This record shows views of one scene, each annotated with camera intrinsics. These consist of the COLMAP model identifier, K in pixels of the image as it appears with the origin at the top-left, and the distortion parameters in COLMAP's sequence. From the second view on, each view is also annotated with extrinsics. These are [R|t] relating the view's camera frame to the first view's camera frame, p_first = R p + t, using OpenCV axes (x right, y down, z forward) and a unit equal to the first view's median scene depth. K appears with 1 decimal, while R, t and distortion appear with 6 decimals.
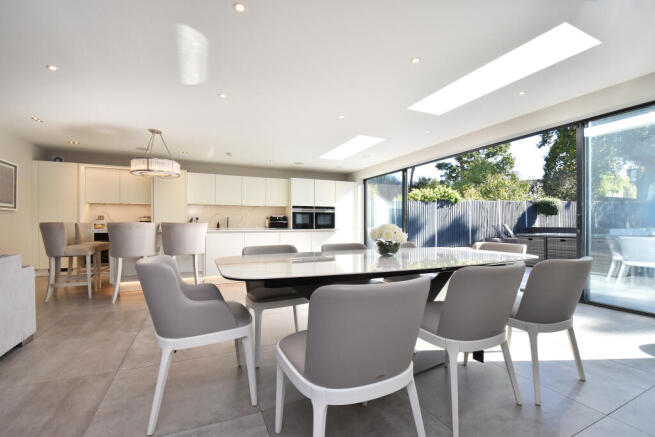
lens RADIAL K [[288.3, 0, 326.2], [0, 288.3, 221.5], [0, 0, 1]] dist [-0.019332, -0.001349]
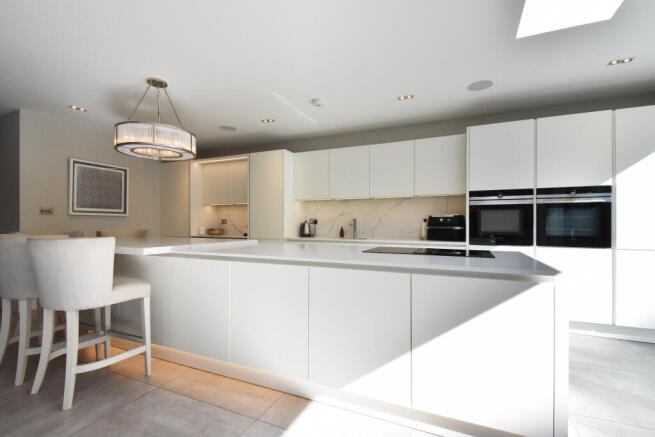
lens RADIAL K [[299.4, 0, 327.8], [0, 299.4, 224.7], [0, 0, 1]] dist [-0.000377, -0.000021]
pose [[0.655731, 0.000934, -0.754994, 0.082697], [0.003309, 0.999986, 0.004111, -0.006171], [0.754988, -0.005194, 0.655718, 0.528420]]
